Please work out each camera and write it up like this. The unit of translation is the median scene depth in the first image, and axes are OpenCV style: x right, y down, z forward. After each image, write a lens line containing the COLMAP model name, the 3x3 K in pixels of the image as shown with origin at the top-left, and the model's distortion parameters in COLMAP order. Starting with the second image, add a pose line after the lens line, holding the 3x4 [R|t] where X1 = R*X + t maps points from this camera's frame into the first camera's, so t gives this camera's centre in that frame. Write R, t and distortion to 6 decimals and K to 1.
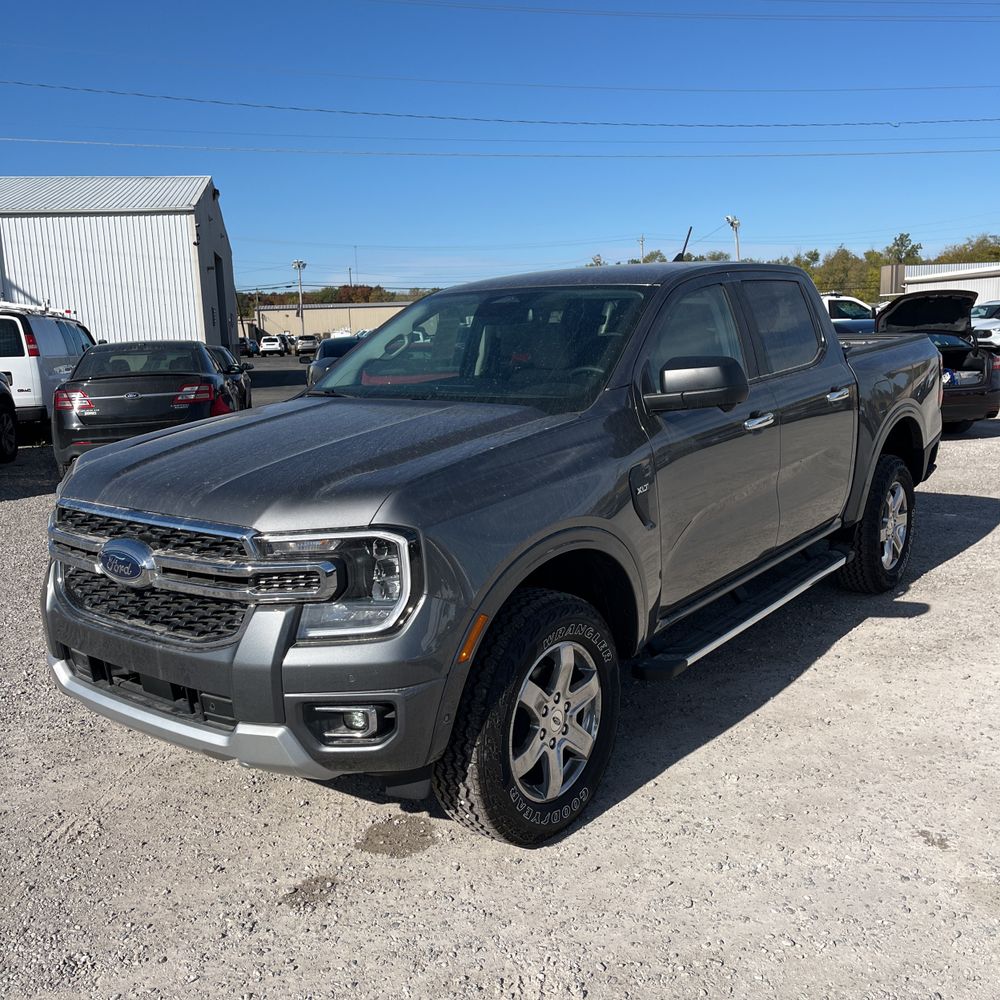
lens RADIAL K [[1009.8, 0, 492.4], [0, 1009.8, 505.0], [0, 0, 1]] dist [0.027518, 0.000000]
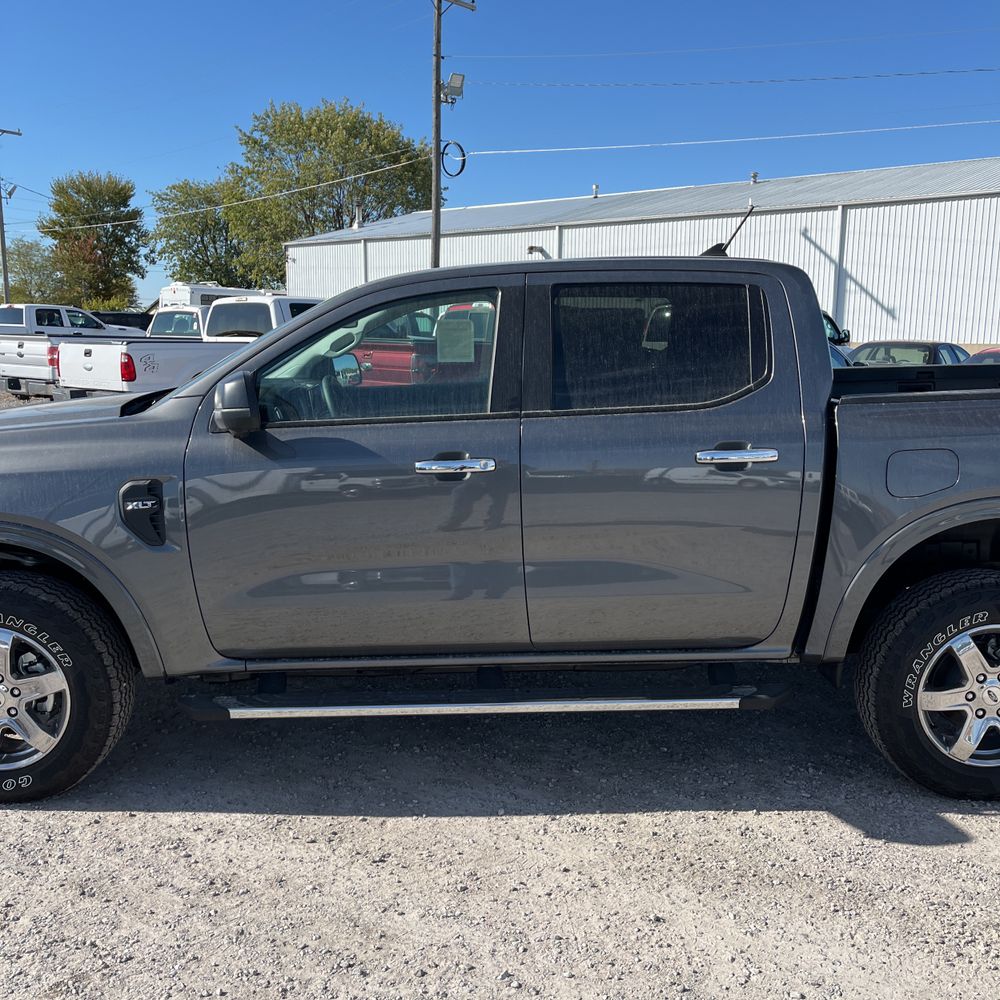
lens RADIAL K [[1009.8, 0, 501.2], [0, 1009.8, 507.2], [0, 0, 1]] dist [0.027518, 0.000000]
pose [[0.624052, 0.179434, -0.760502, 0.723968], [-0.168268, 0.981301, 0.093453, -0.106896], [0.763050, 0.069648, 0.642576, 0.437185]]
